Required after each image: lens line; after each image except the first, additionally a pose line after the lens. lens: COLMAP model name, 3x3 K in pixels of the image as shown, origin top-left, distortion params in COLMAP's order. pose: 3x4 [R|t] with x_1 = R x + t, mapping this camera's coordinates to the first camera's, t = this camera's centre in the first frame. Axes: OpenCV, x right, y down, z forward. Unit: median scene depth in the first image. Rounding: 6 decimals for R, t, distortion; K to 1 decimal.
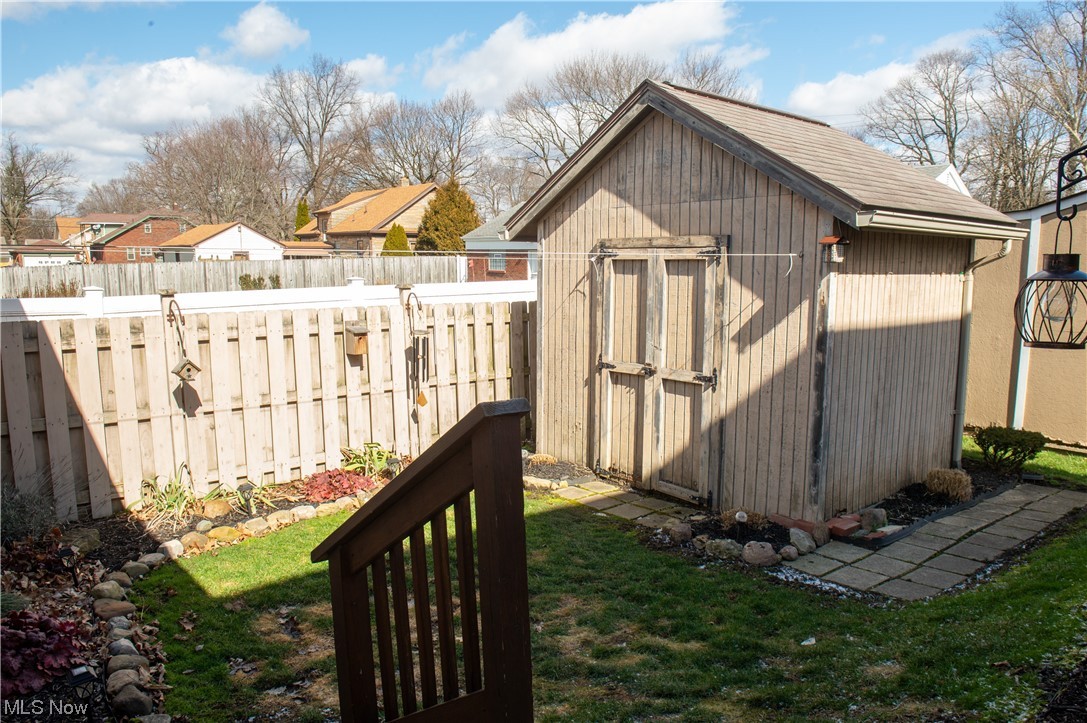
lens RADIAL K [[766.6, 0, 548.9], [0, 766.6, 371.1], [0, 0, 1]] dist [-0.046103, -0.004557]
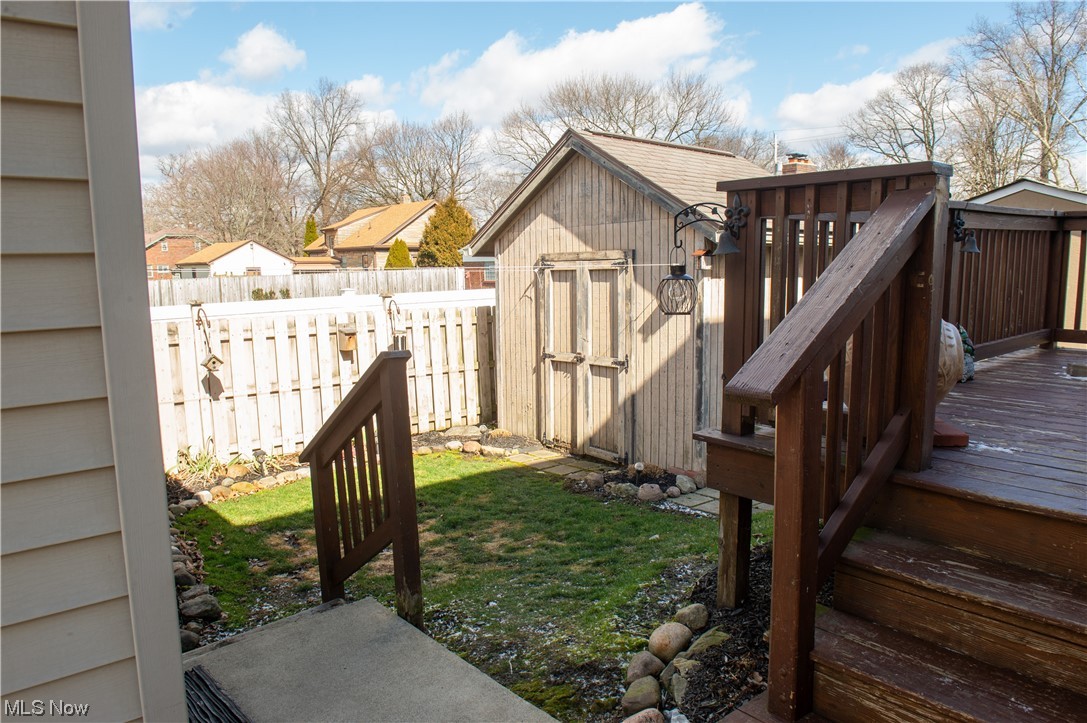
lens RADIAL K [[743.1, 0, 548.9], [0, 743.1, 371.6], [0, 0, 1]] dist [-0.044402, -0.006644]
pose [[0.999836, -0.017267, -0.005514, 0.086164], [0.017223, 0.999820, -0.008007, 0.029435], [0.005651, 0.007910, 0.999953, -0.212024]]
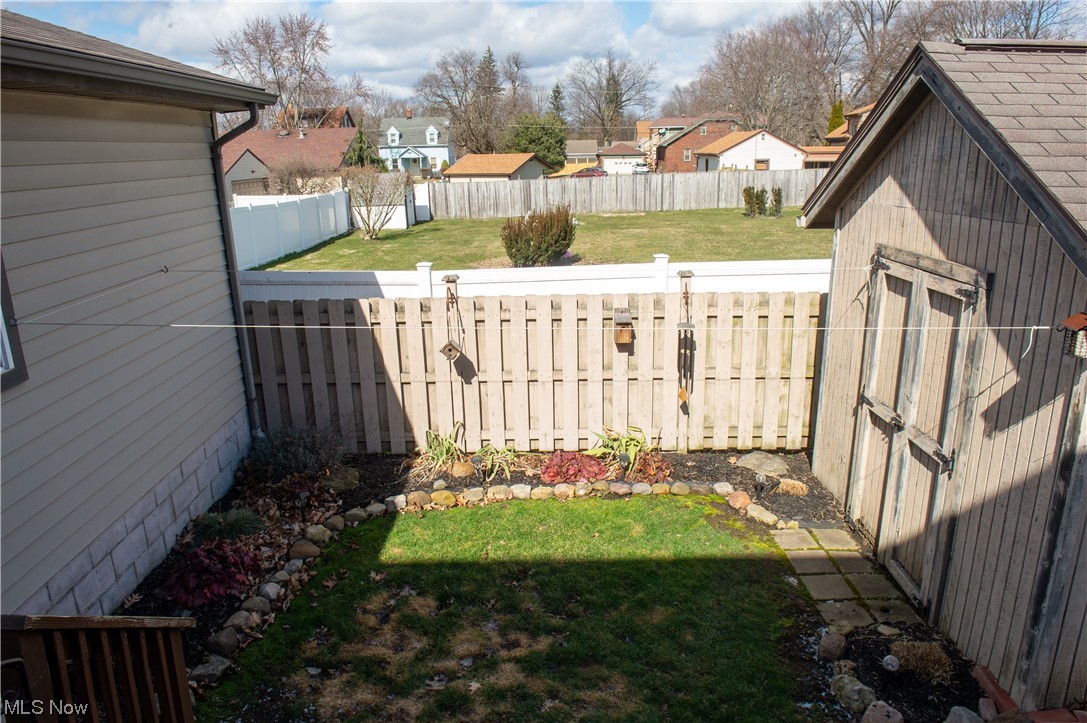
lens RADIAL K [[743.1, 0, 548.9], [0, 743.1, 371.6], [0, 0, 1]] dist [-0.044402, -0.006644]
pose [[0.761535, 0.165076, -0.626749, 0.319184], [-0.073195, 0.982739, 0.169903, -0.153502], [0.643978, -0.083512, 0.760472, 0.201073]]
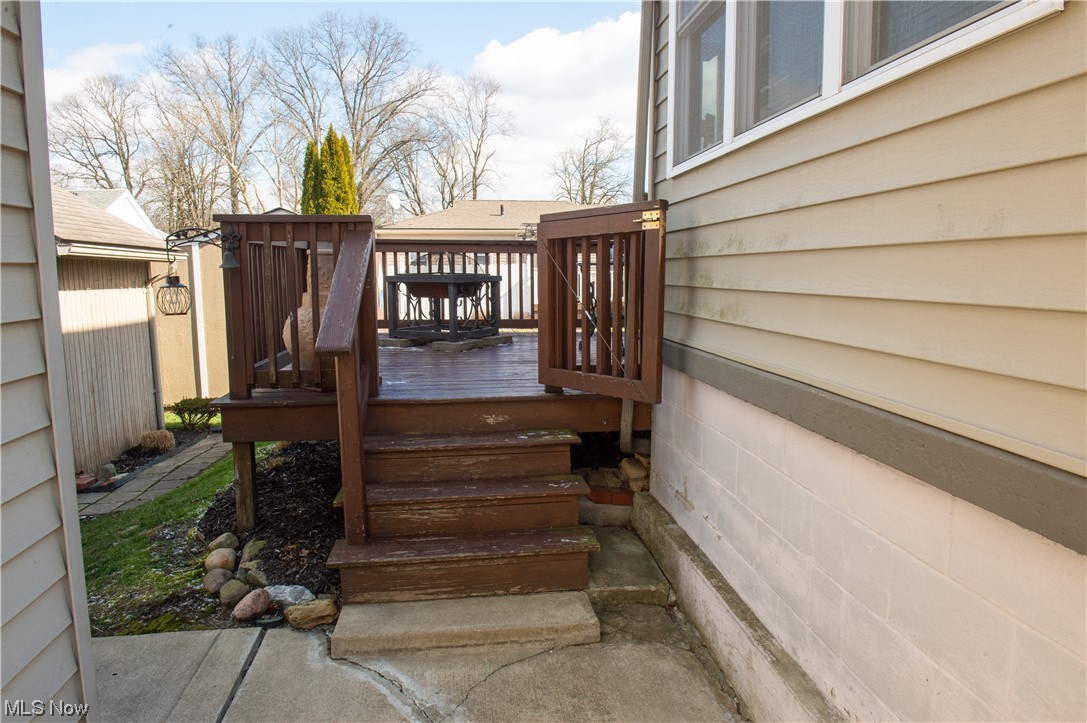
lens RADIAL K [[740.6, 0, 548.8], [0, 740.6, 369.8], [0, 0, 1]] dist [-0.046946, -0.001709]
pose [[0.547081, -0.117647, 0.828771, -0.152687], [0.131853, 0.989826, 0.053471, 0.042059], [-0.826630, 0.080023, 0.557027, -0.308464]]
